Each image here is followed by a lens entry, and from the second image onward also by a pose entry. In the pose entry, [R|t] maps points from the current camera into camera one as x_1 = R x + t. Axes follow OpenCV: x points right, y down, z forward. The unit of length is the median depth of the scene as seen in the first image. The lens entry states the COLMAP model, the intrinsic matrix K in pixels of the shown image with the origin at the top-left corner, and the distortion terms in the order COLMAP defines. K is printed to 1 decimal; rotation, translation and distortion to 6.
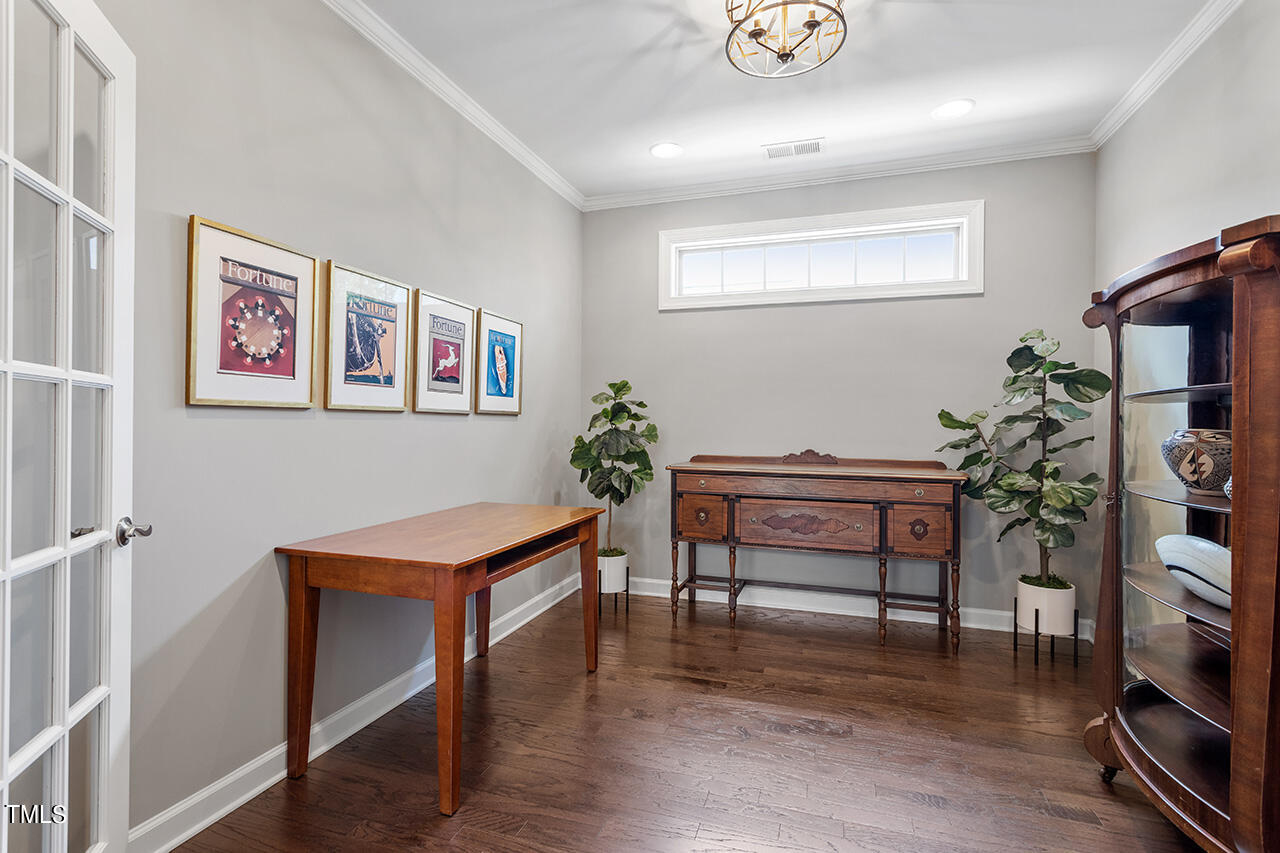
lens RADIAL K [[611.9, 0, 639.1], [0, 611.9, 426.0], [0, 0, 1]] dist [0.002881, -0.000264]
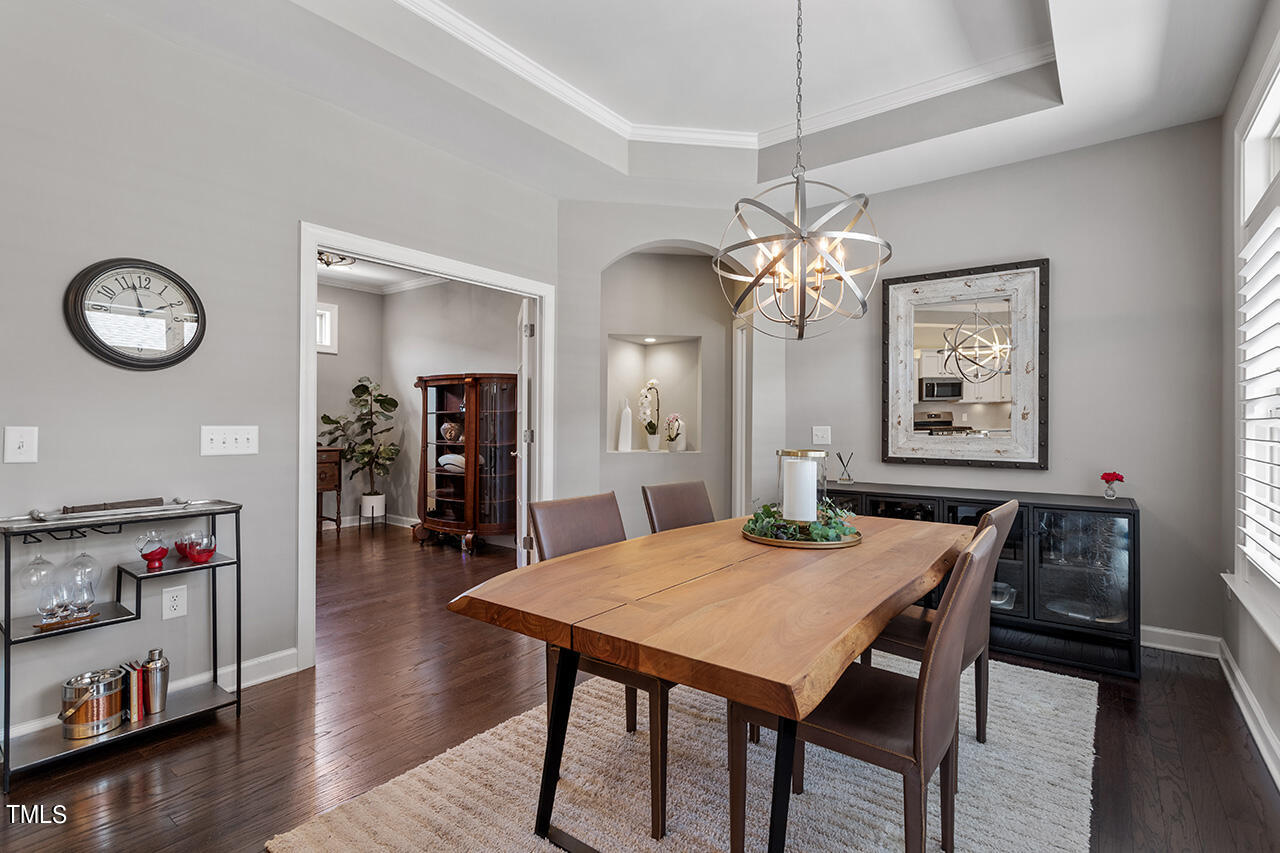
lens RADIAL K [[611.9, 0, 637.1], [0, 611.9, 419.2], [0, 0, 1]] dist [0.002881, -0.000264]
pose [[0.325253, -0.004199, 0.945618, -1.086186], [0.000760, 0.999991, 0.004179, -0.020403], [-0.945627, -0.000640, 0.325253, -0.595707]]
